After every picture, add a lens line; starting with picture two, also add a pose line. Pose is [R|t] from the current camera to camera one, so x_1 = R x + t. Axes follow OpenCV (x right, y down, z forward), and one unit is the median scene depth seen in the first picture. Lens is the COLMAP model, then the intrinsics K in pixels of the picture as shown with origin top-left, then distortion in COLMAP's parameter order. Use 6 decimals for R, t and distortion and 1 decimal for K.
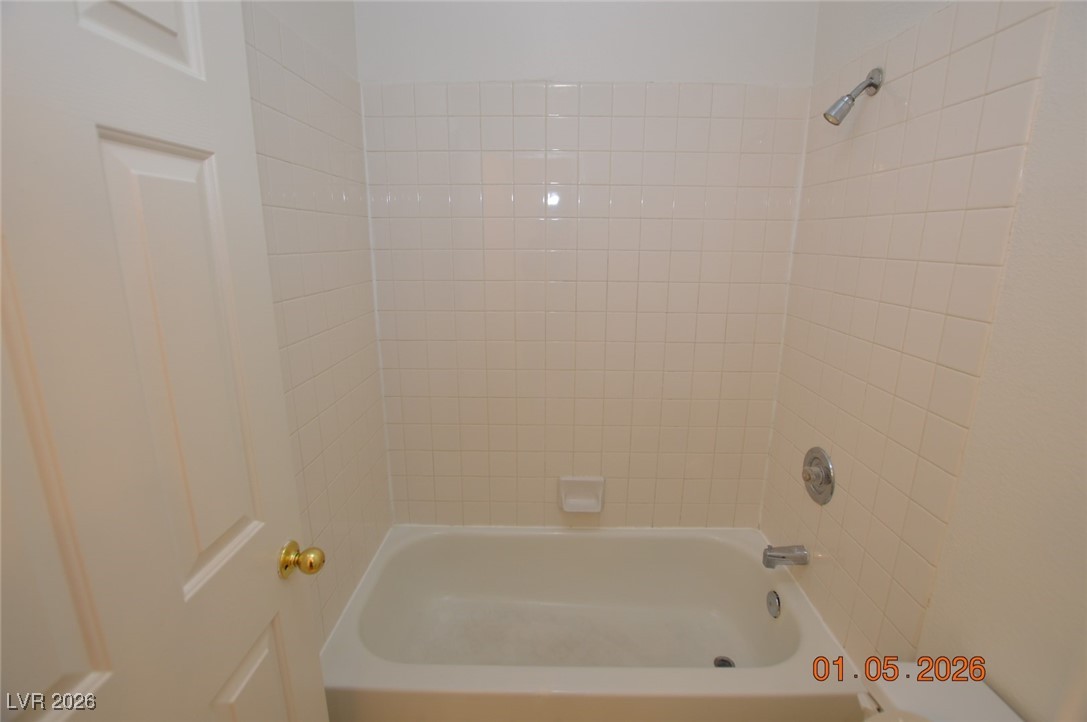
lens RADIAL K [[495.7, 0, 544.2], [0, 495.7, 355.7], [0, 0, 1]] dist [-0.017823, -0.000187]
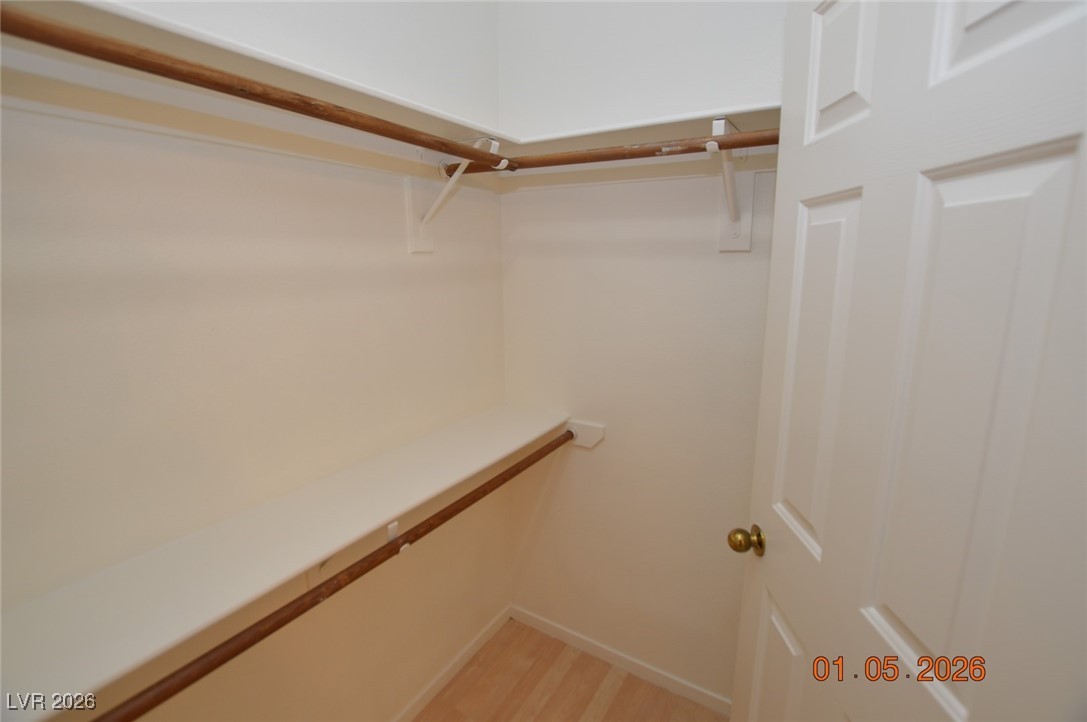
lens RADIAL K [[495.7, 0, 544.2], [0, 495.7, 355.7], [0, 0, 1]] dist [-0.017823, -0.000187]
pose [[-0.999914, -0.004582, 0.012285, -0.060668], [0.000848, 0.912388, 0.409327, -0.469111], [-0.013084, 0.409302, -0.912305, 1.879073]]
